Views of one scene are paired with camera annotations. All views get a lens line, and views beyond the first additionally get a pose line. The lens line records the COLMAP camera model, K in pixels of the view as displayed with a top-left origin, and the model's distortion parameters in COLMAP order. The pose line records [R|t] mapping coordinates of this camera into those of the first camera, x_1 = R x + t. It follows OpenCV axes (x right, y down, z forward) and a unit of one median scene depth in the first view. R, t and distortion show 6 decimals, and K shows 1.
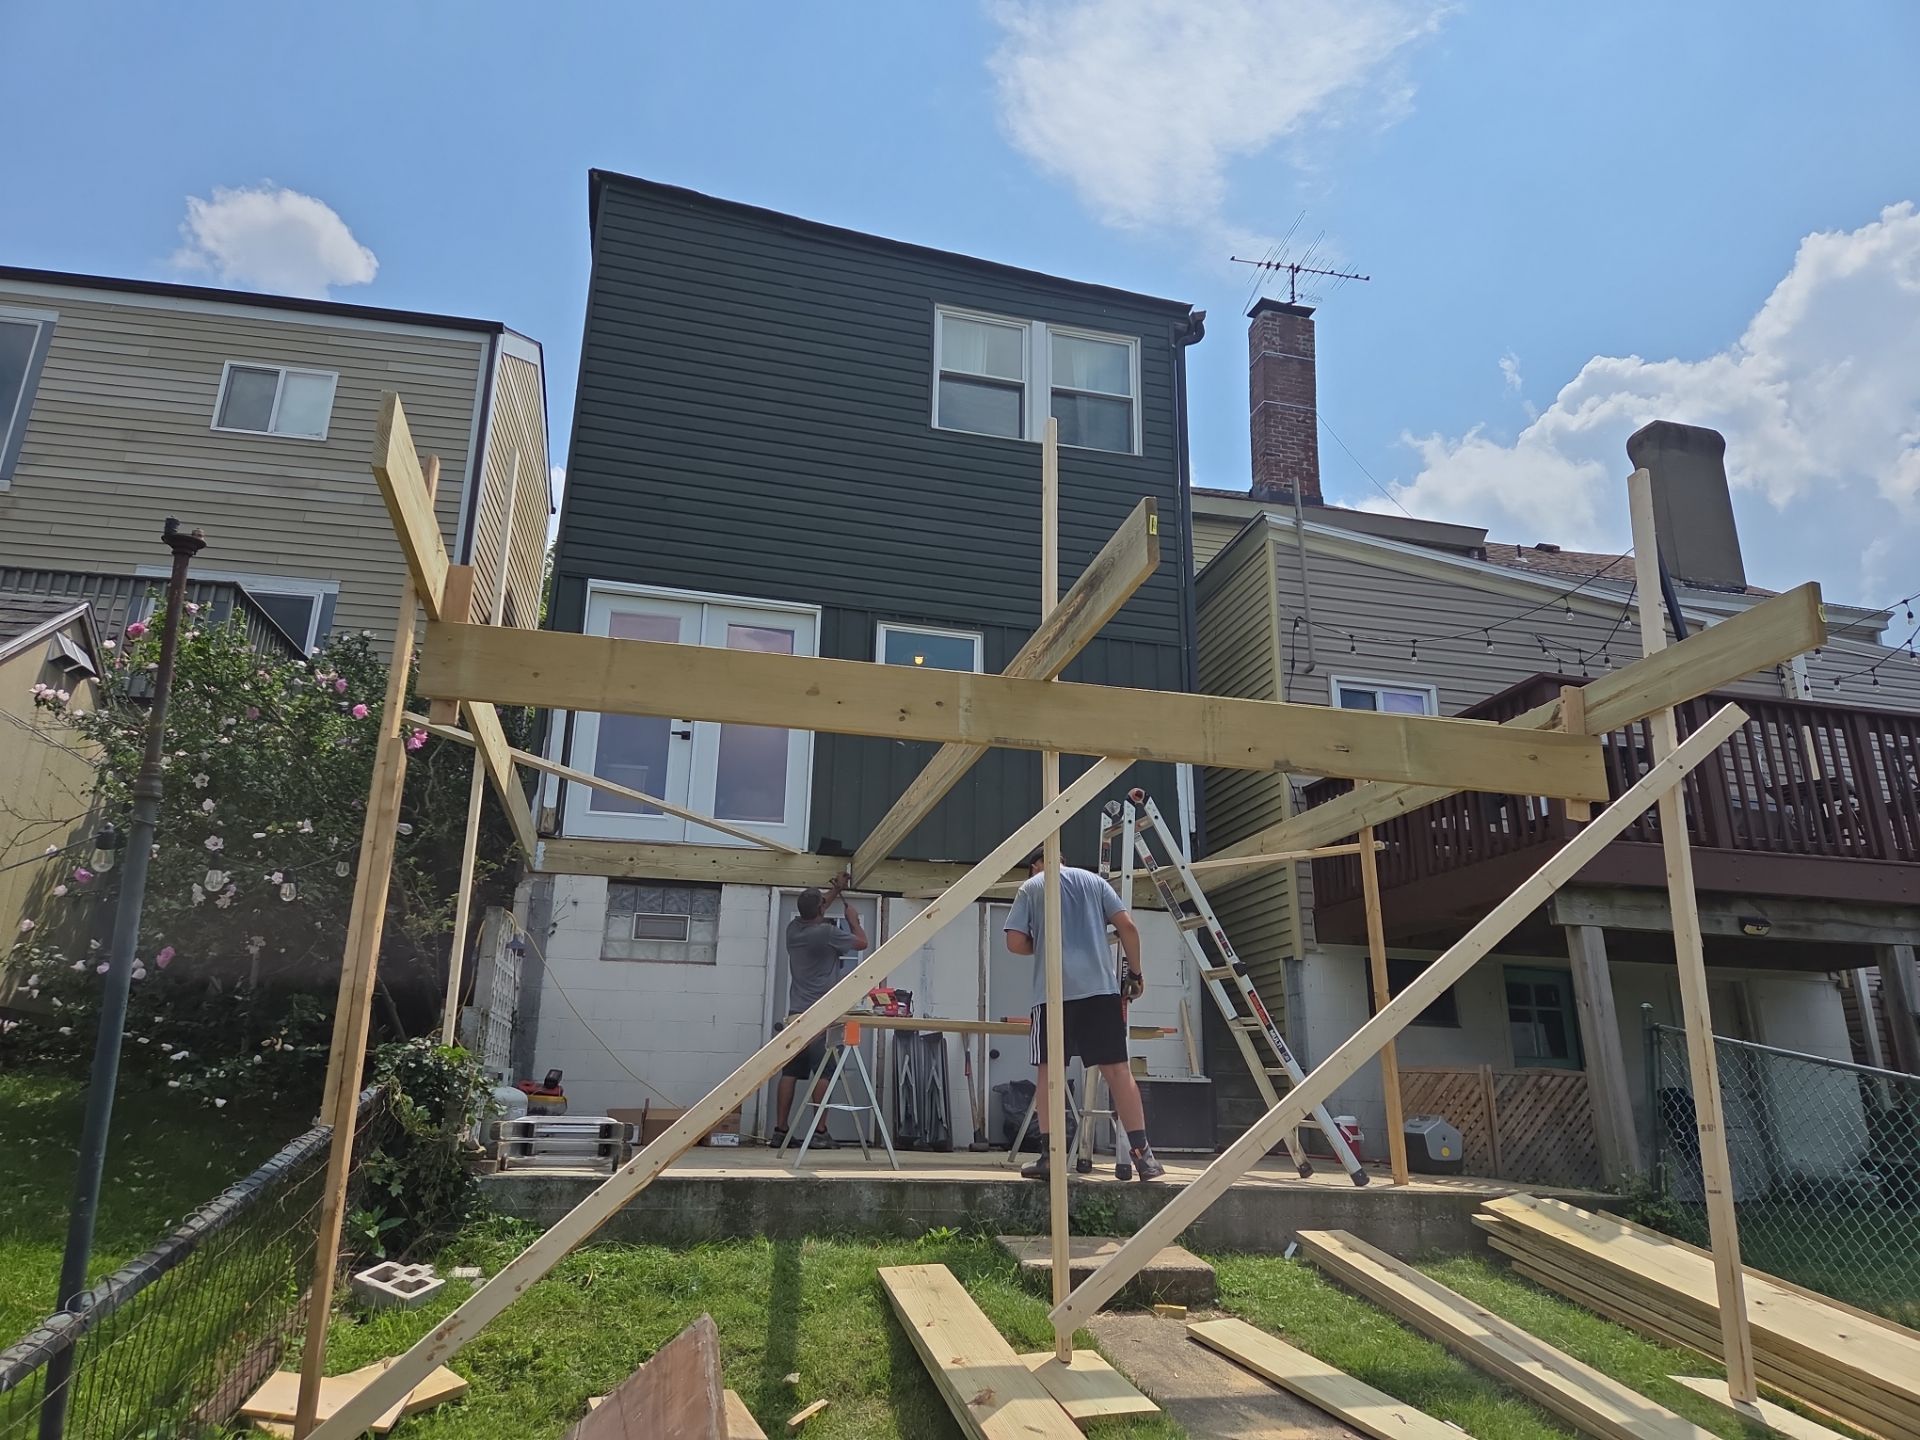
lens RADIAL K [[1282.2, 0, 955.2], [0, 1282.2, 706.9], [0, 0, 1]] dist [0.085111, -0.073245]
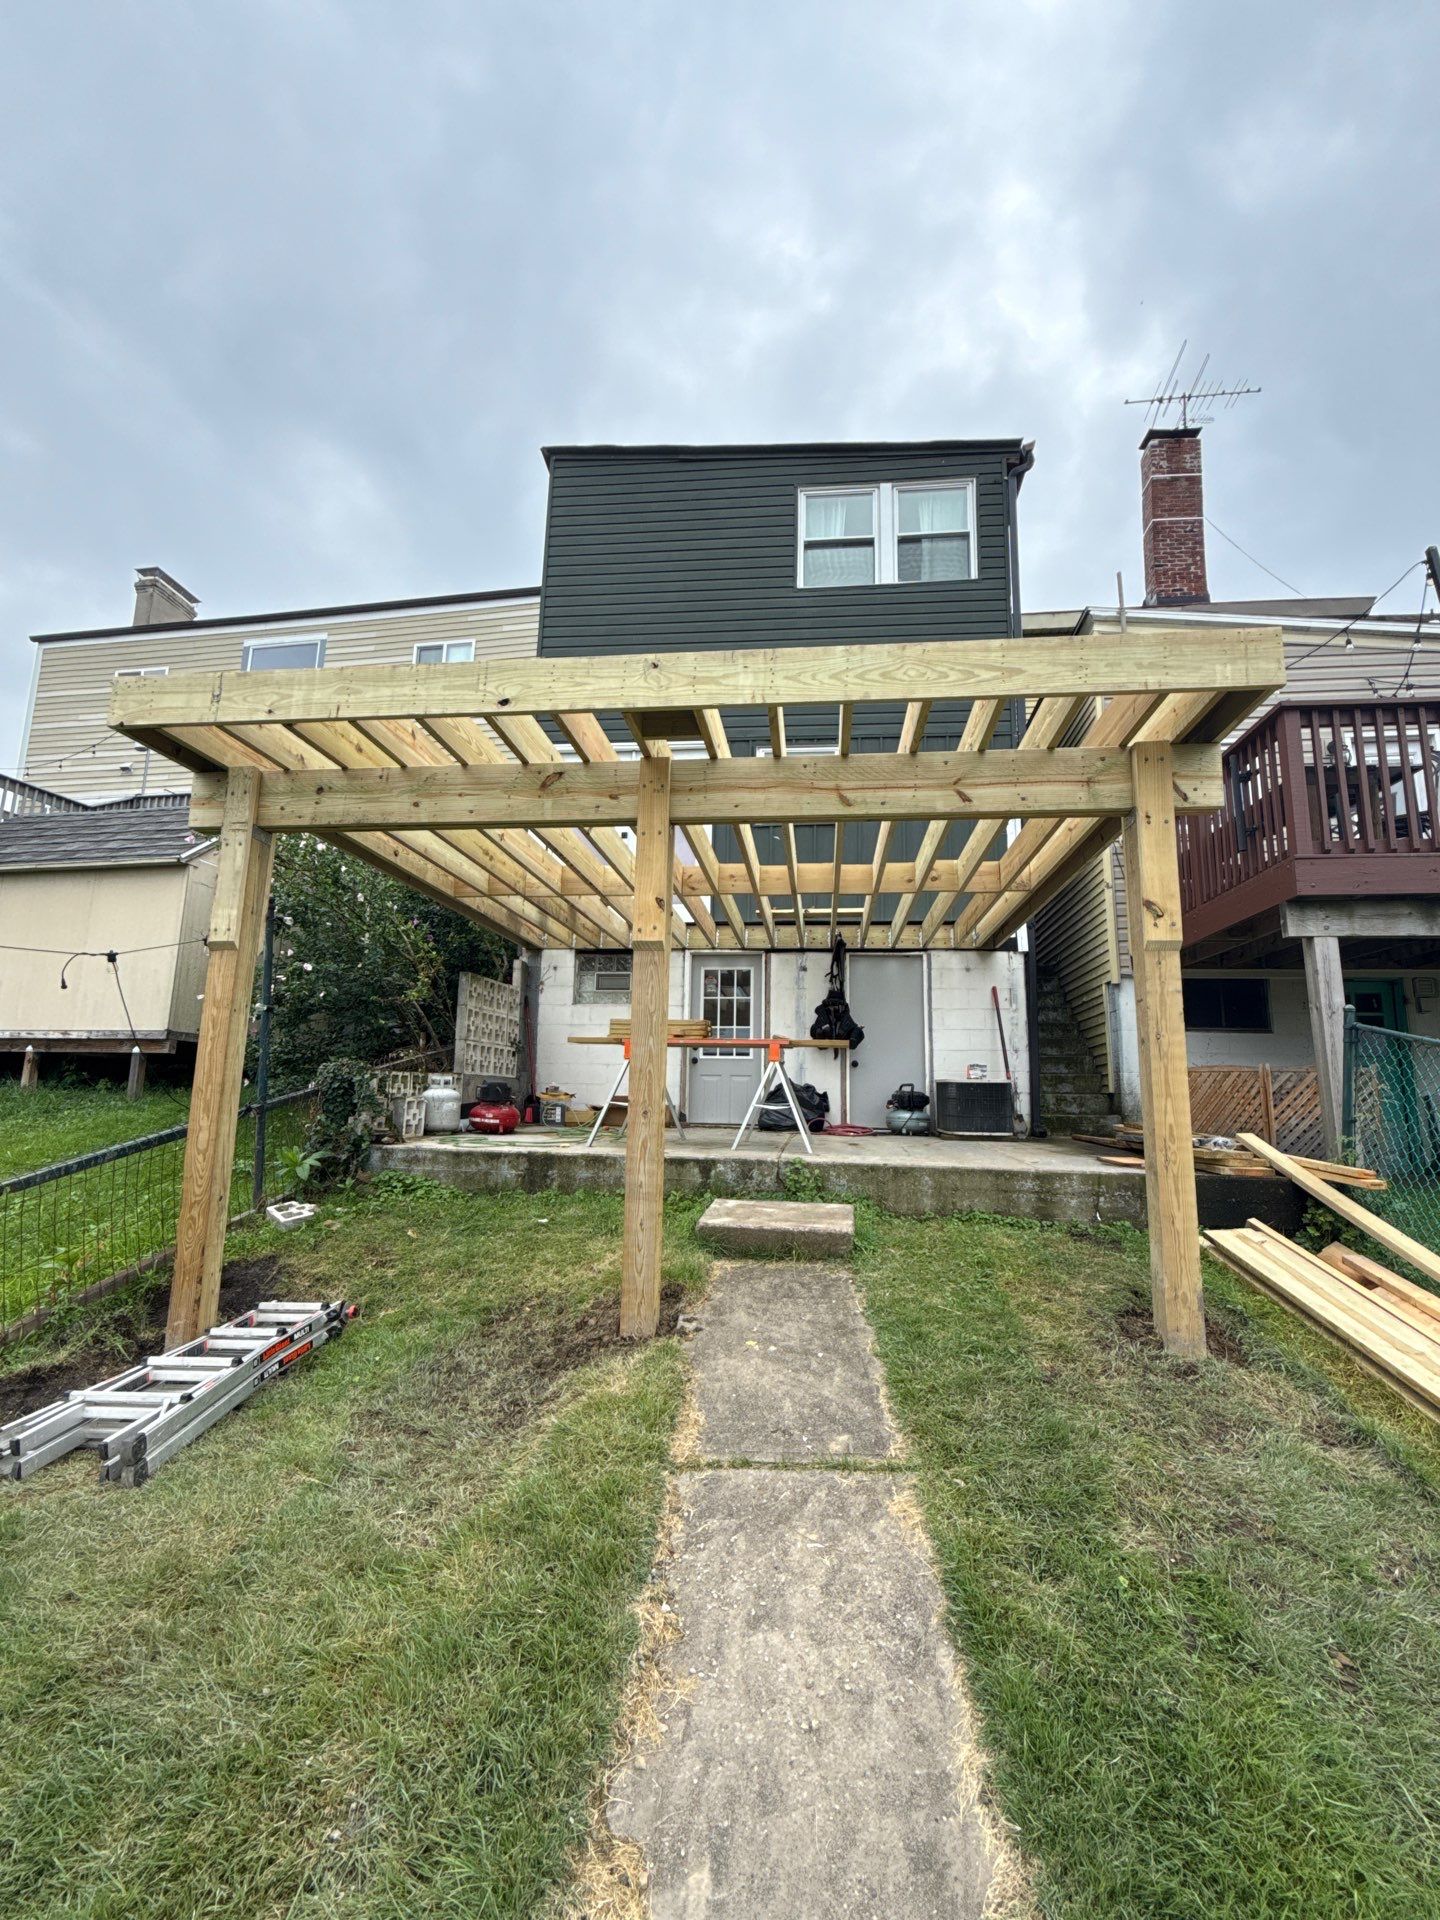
lens RADIAL K [[858.6, 0, 721.0], [0, 858.6, 962.6], [0, 0, 1]] dist [-0.000069, -0.000087]
pose [[0.937875, -0.054410, -0.342681, 0.209253], [0.103561, 0.986507, 0.126800, 0.038644], [0.331158, -0.154411, 0.930855, 0.141556]]
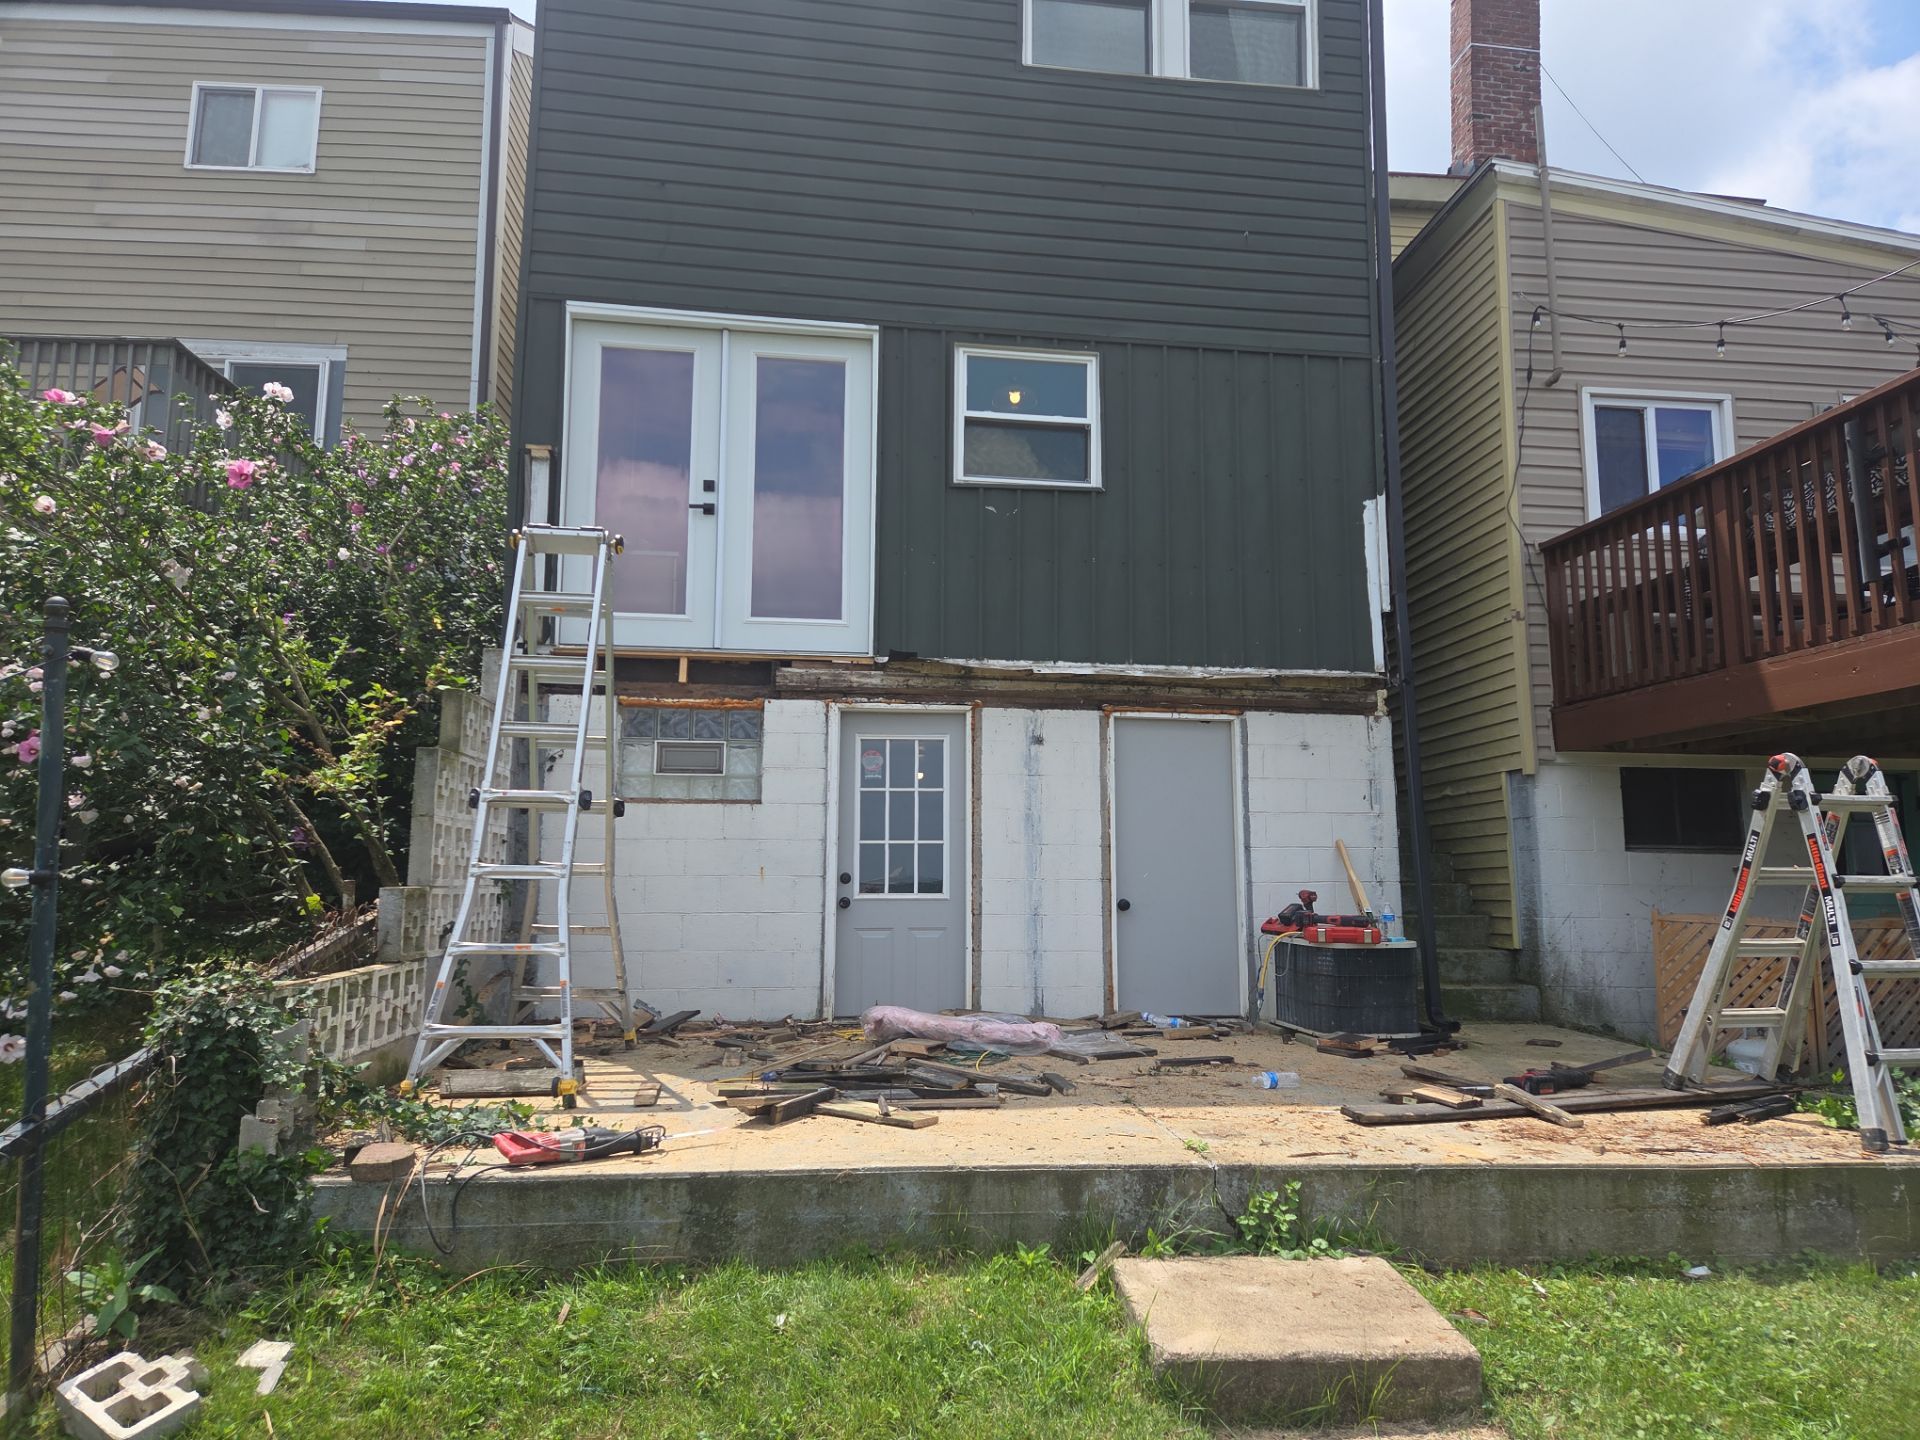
lens RADIAL K [[1277.2, 0, 976.6], [0, 1277.2, 707.8], [0, 0, 1]] dist [0.087433, -0.072728]
pose [[0.994704, -0.027137, -0.099138, 0.021571], [0.043592, 0.984858, 0.167794, 0.017708], [0.093083, -0.171226, 0.980825, 0.250309]]
